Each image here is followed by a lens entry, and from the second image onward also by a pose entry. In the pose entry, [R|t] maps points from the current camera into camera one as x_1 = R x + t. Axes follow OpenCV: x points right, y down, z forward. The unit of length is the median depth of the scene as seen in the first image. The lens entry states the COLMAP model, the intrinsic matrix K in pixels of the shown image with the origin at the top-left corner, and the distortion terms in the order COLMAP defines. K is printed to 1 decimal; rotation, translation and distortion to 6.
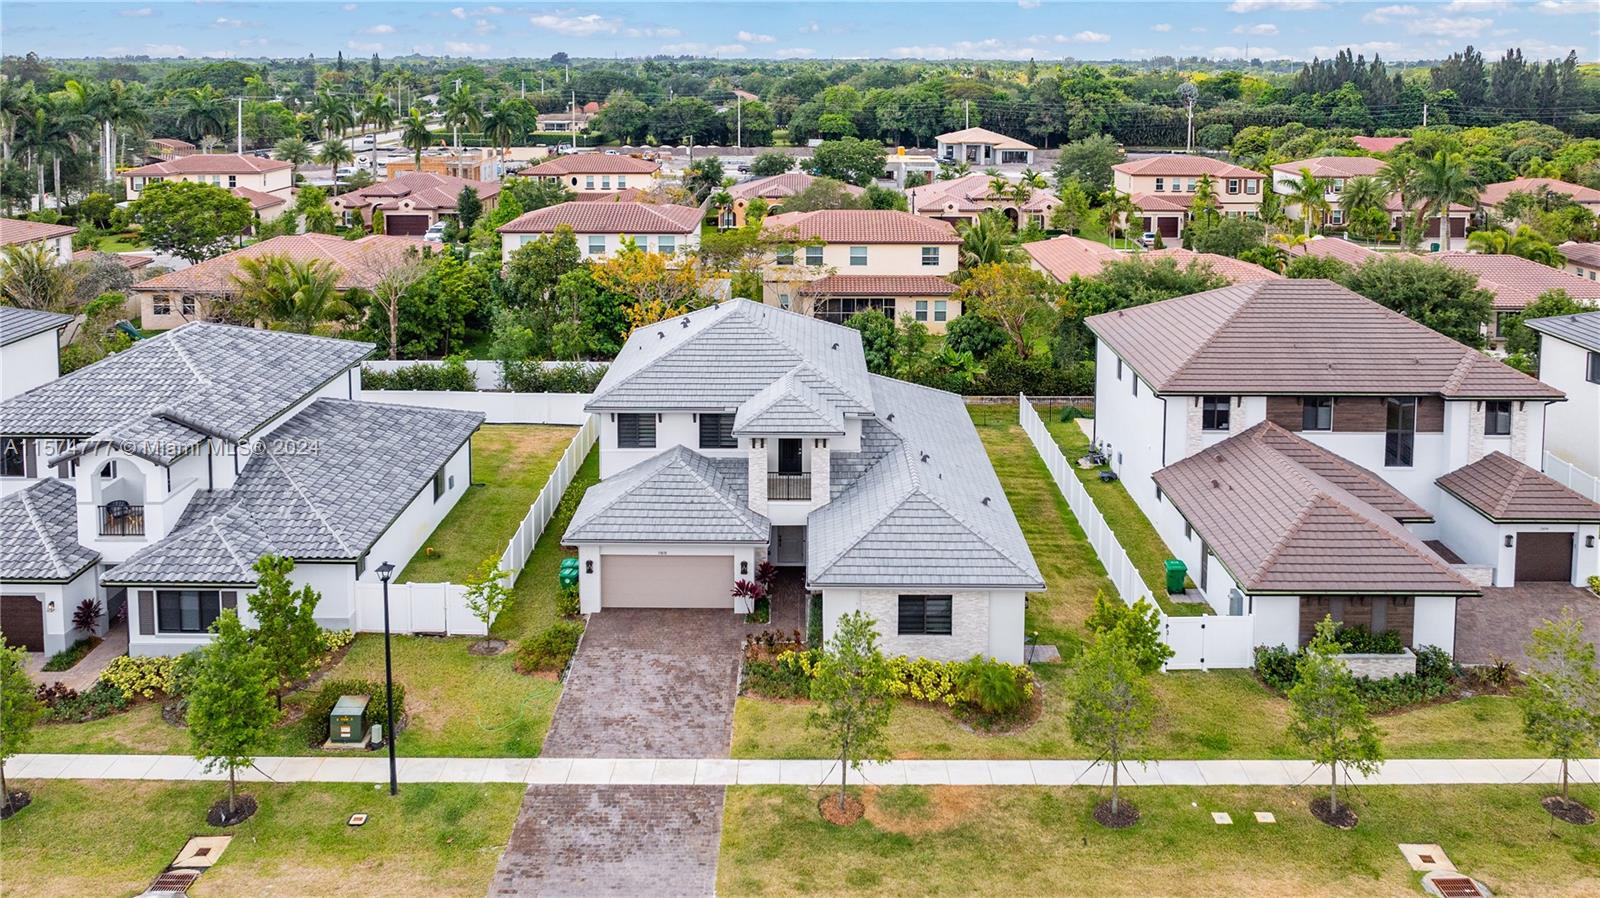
lens RADIAL K [[1240.8, 0, 815.5], [0, 1240.8, 177.2], [0, 0, 1]] dist [-0.009168, -0.001826]
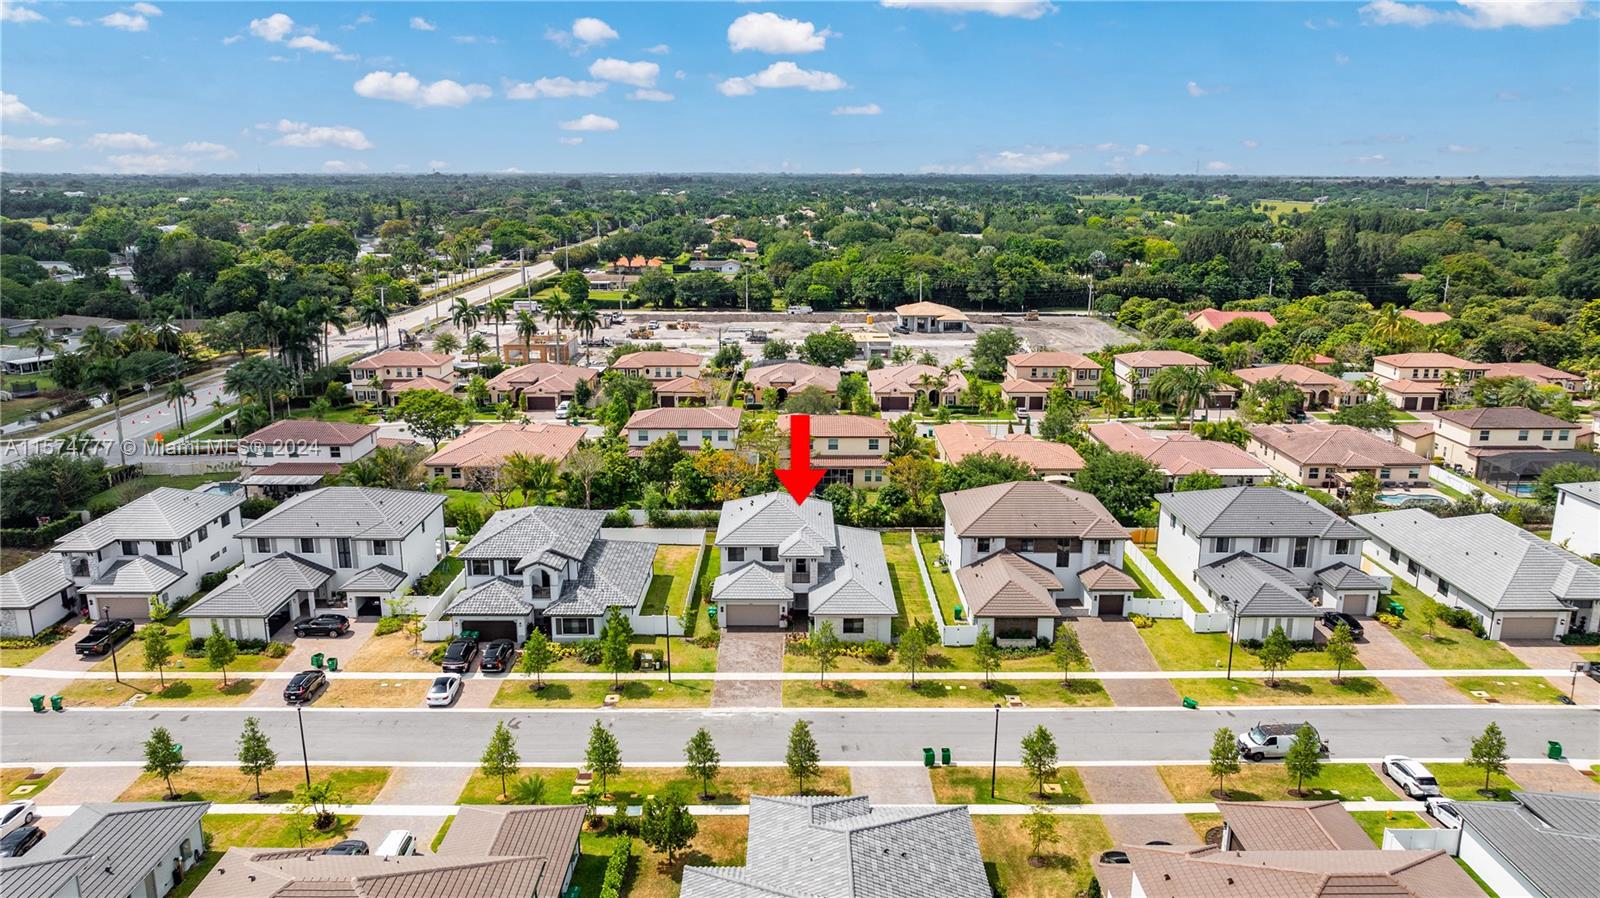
lens RADIAL K [[1128.8, 0, 804.6], [0, 1128.8, 439.0], [0, 0, 1]] dist [-0.028839, 0.019921]
pose [[0.999992, -0.003666, 0.001425, -0.015196], [0.003433, 0.990294, 0.138950, -0.313773], [-0.001921, -0.138944, 0.990298, -1.107296]]
